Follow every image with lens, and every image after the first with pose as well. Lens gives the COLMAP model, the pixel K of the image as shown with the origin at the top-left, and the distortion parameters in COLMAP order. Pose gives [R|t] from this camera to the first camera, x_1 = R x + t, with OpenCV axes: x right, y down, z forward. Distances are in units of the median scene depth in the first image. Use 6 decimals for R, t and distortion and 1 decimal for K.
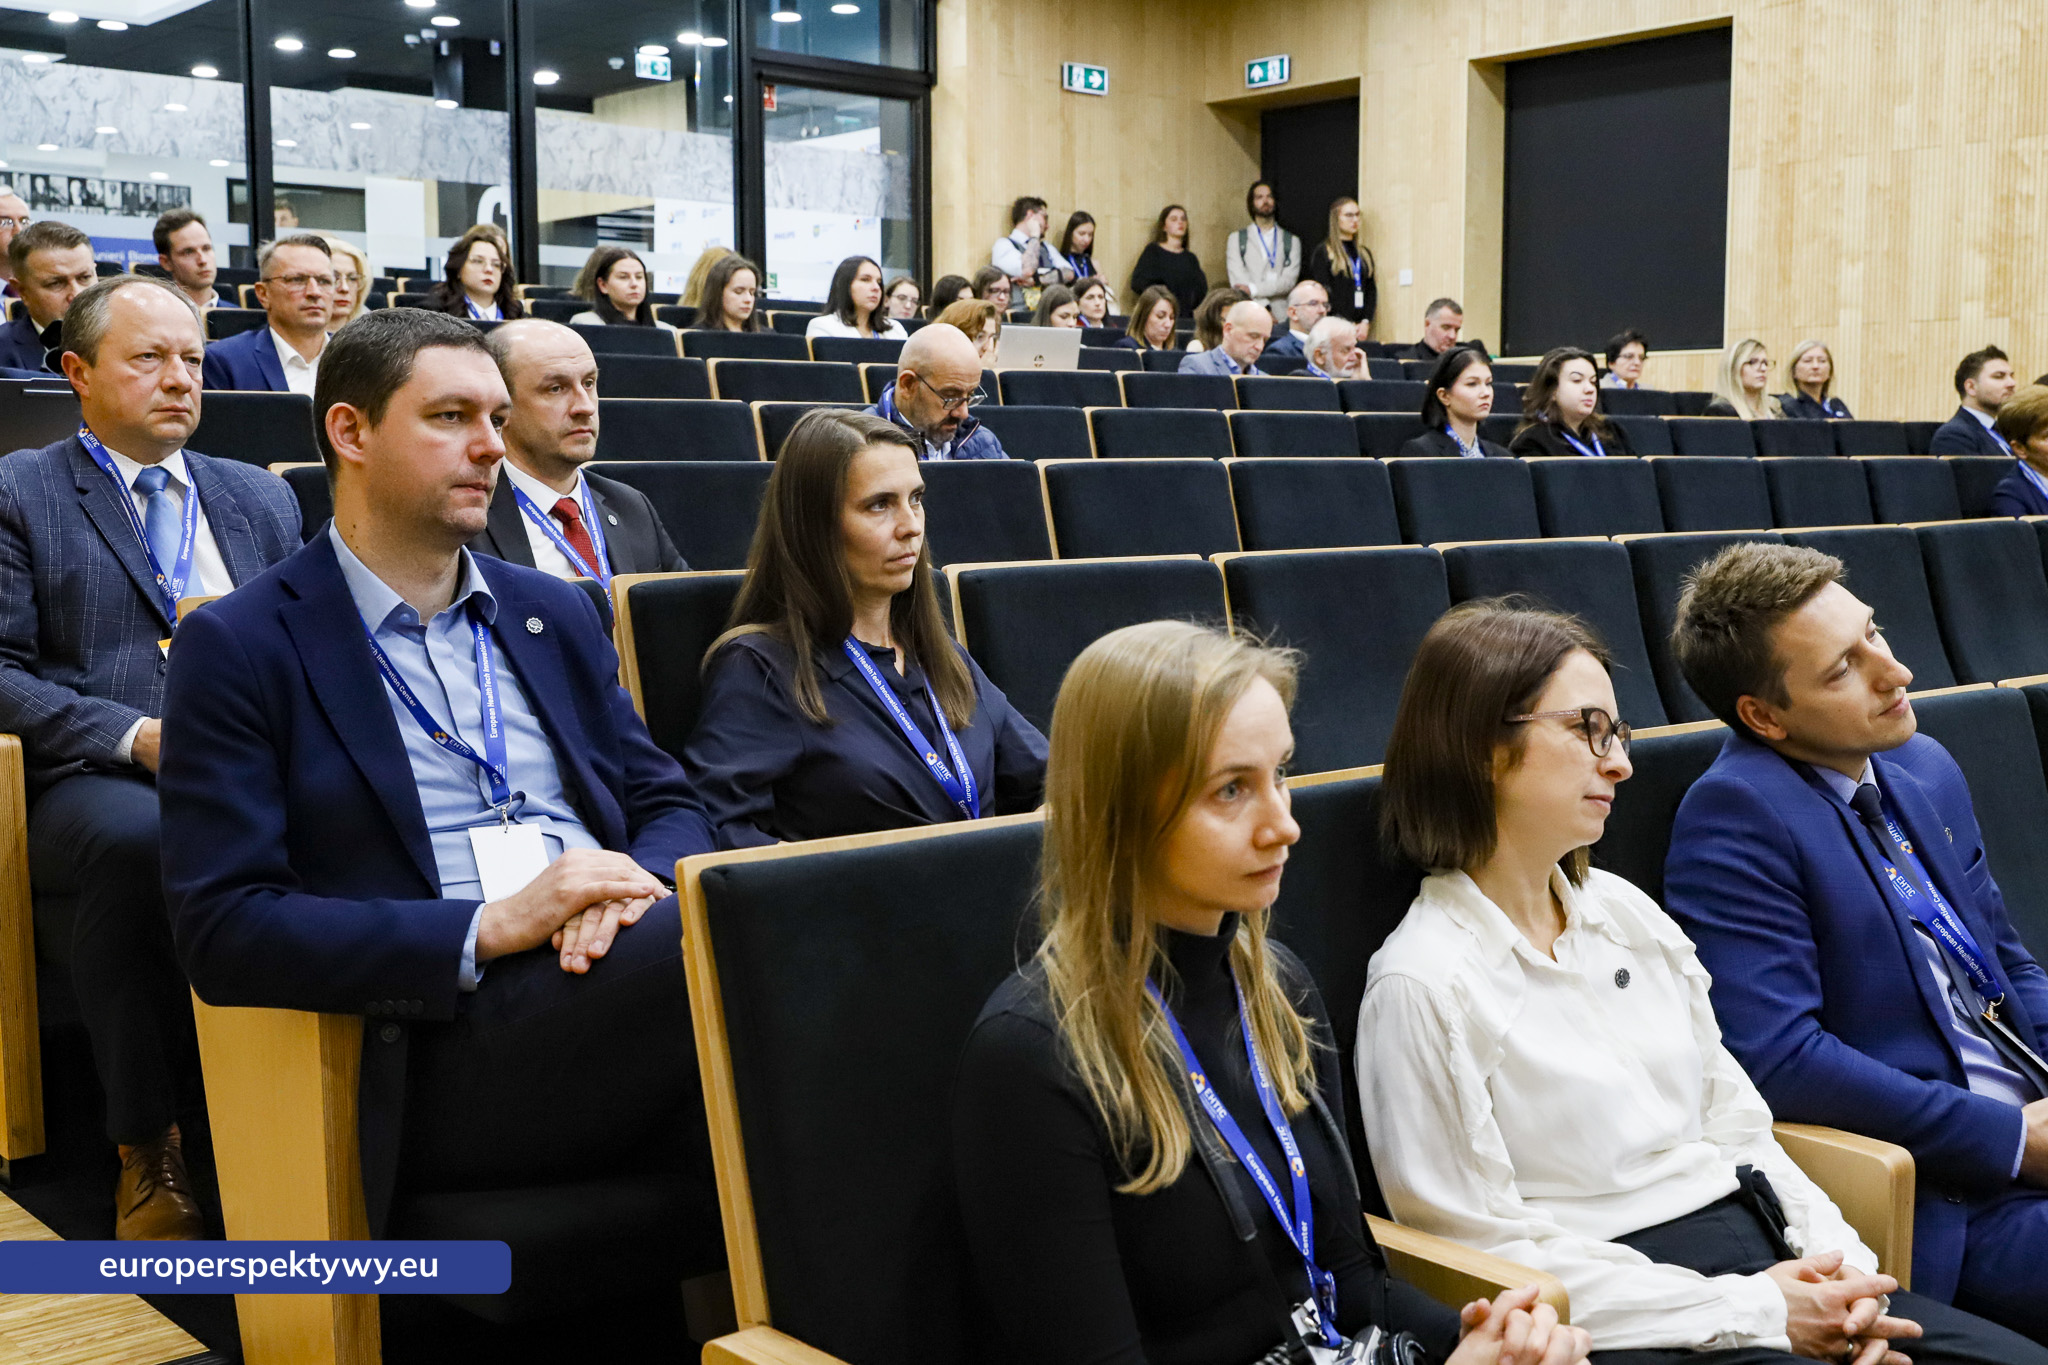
lens RADIAL K [[2260.1, 0, 1016.6], [0, 2260.1, 698.0], [0, 0, 1]] dist [0.030590, 0.000000]
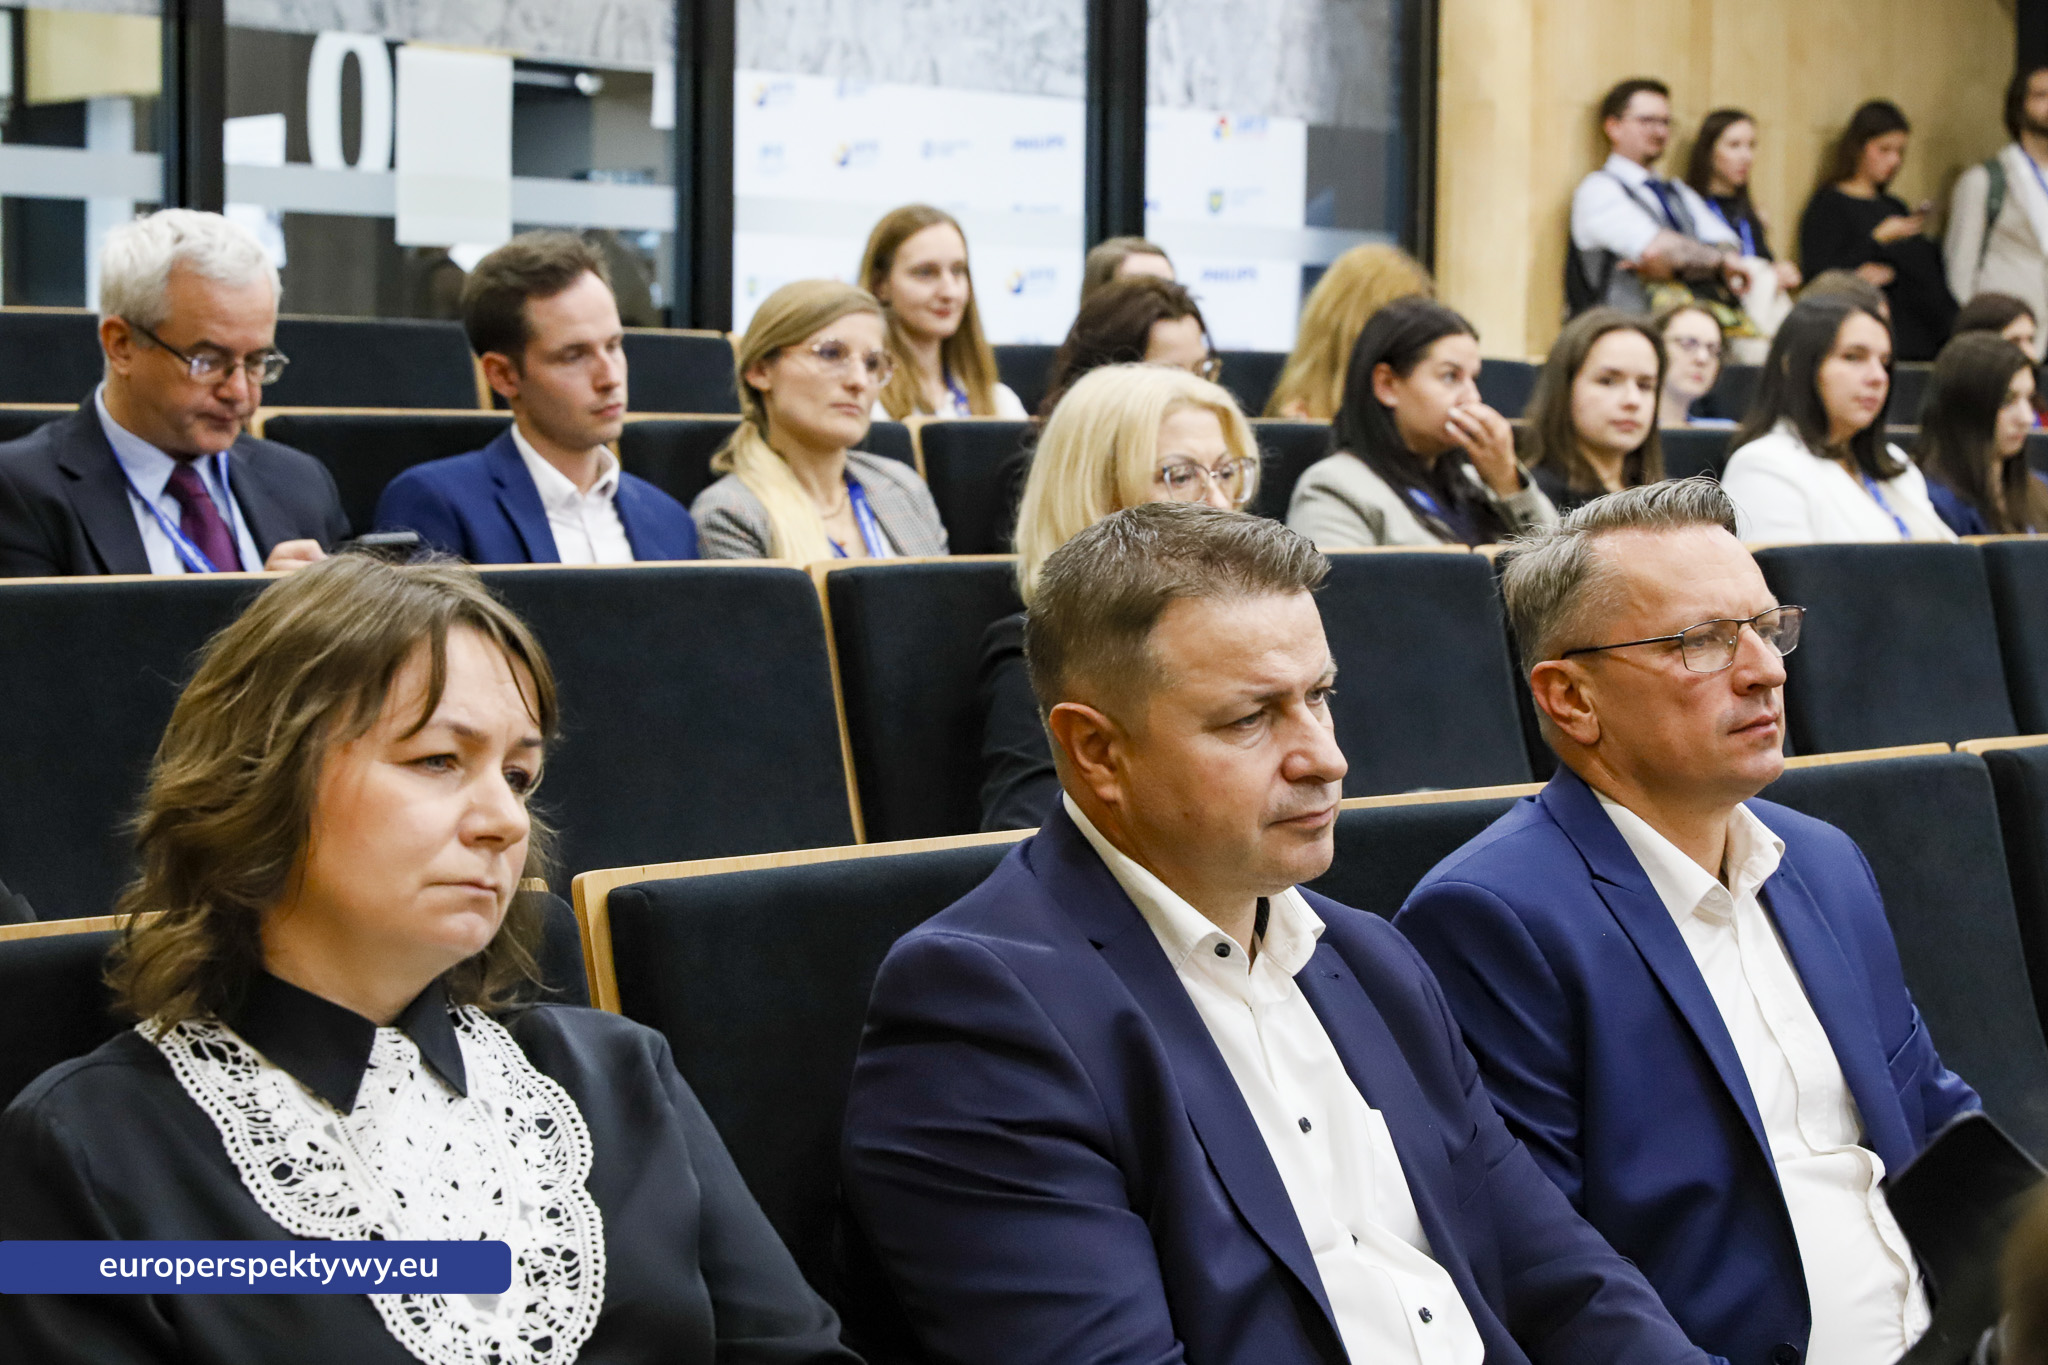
lens RADIAL K [[4115.7, 0, 1023.4], [0, 4115.7, 678.7], [0, 0, 1]] dist [0.026101, 0.000000]
pose [[0.997649, 0.012010, 0.067473, -0.290827], [-0.009137, 0.999045, -0.042721, -0.095694], [-0.067921, 0.042004, 0.996806, 0.247591]]
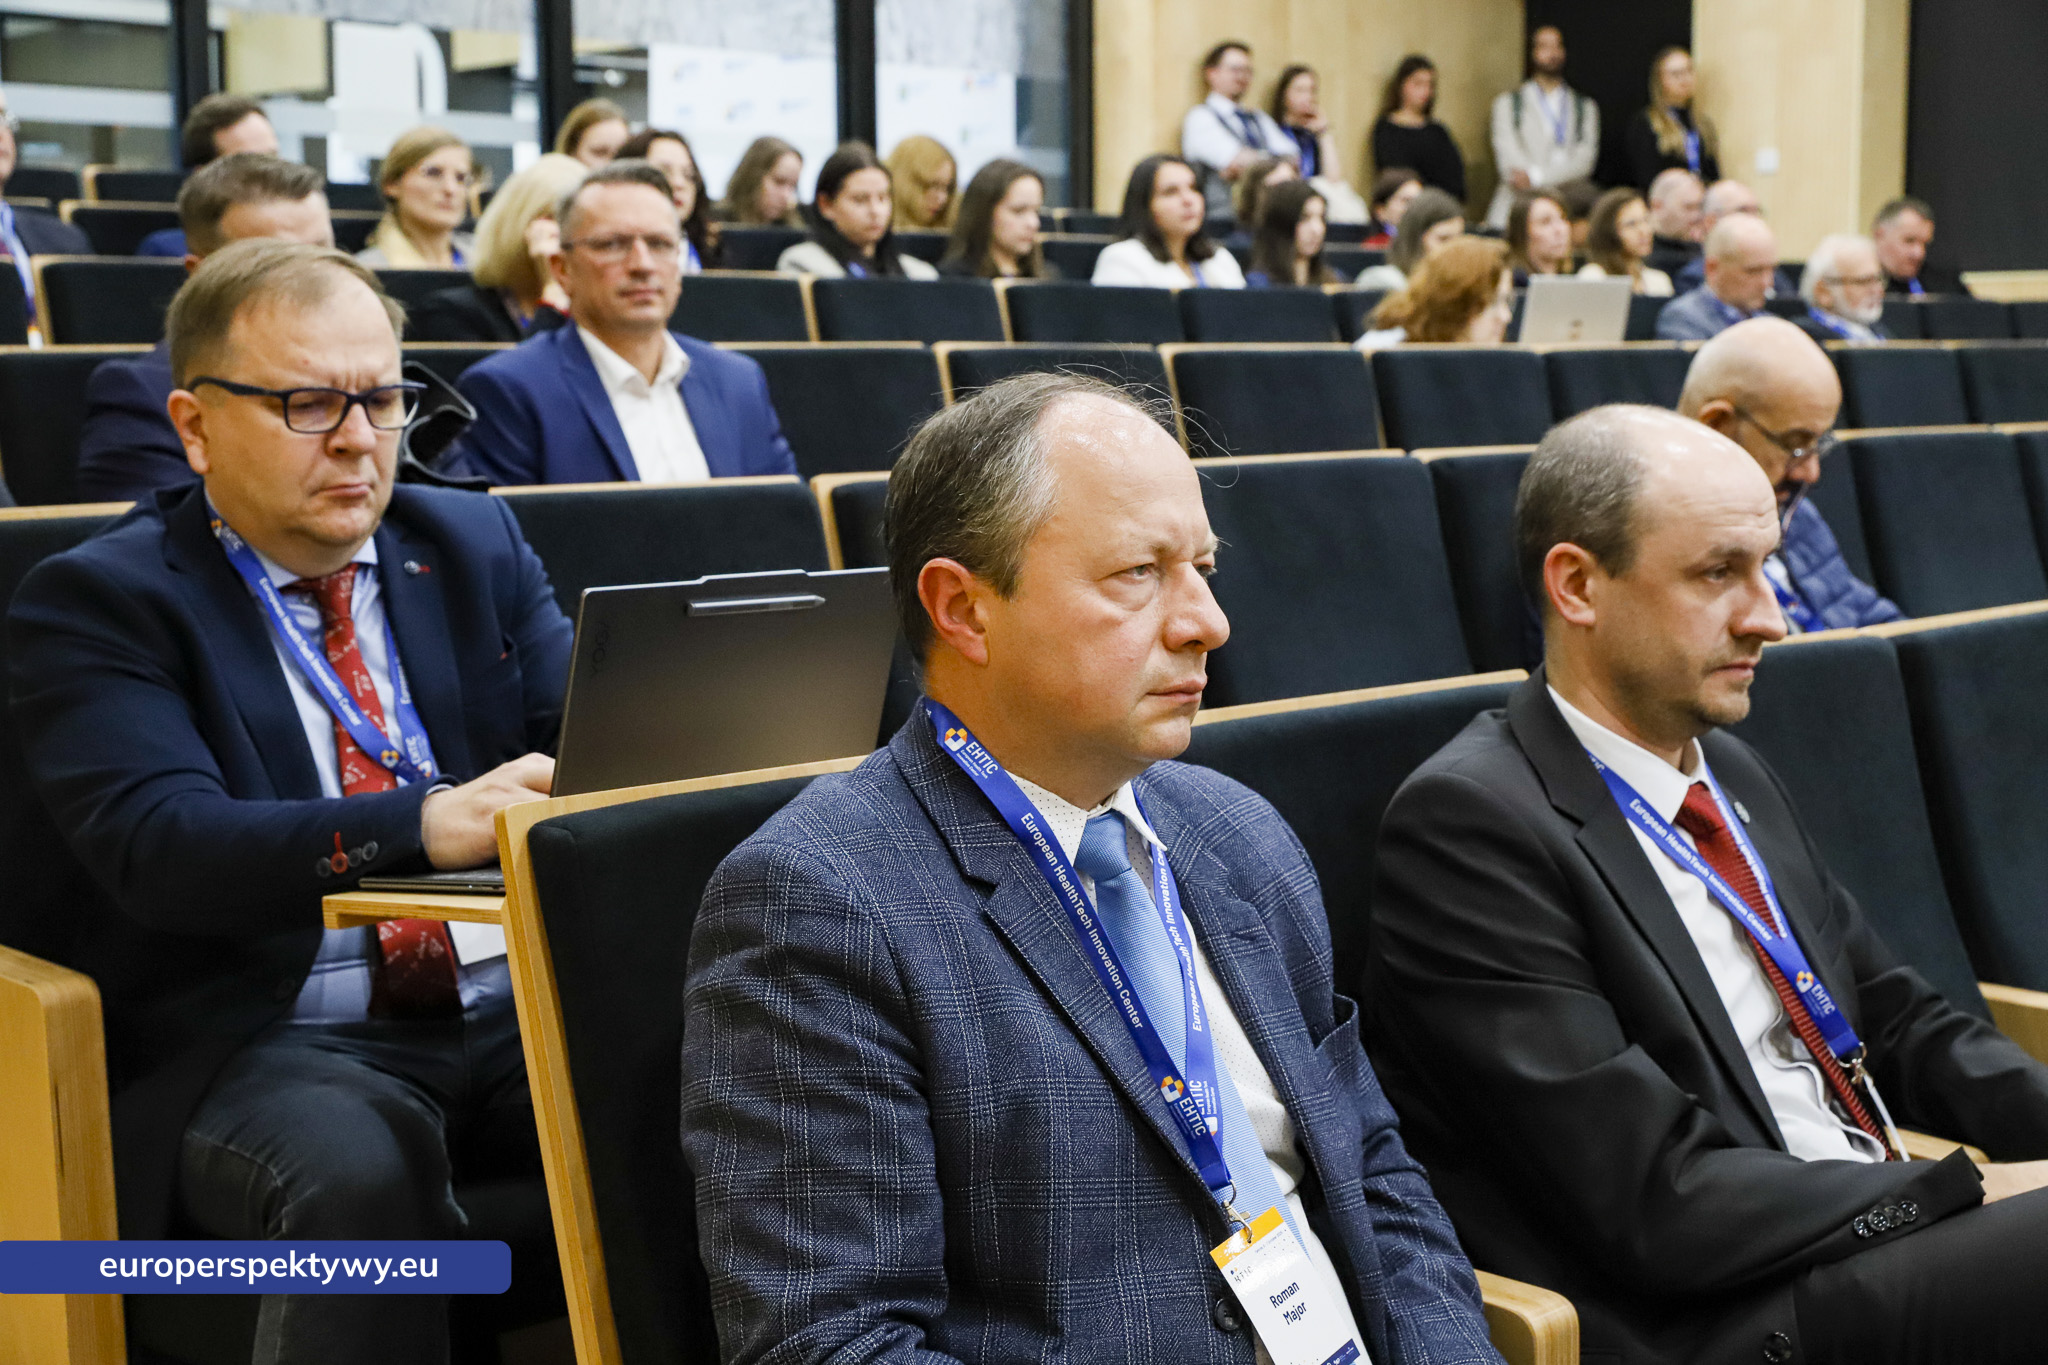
lens RADIAL K [[2926.5, 0, 1033.0], [0, 2926.5, 672.9], [0, 0, 1]] dist [0.096835, 0.000000]
pose [[0.999139, -0.006486, 0.040989, -0.153197], [0.006510, 0.999979, -0.000453, -0.047193], [-0.040985, 0.000720, 0.999159, 0.161070]]
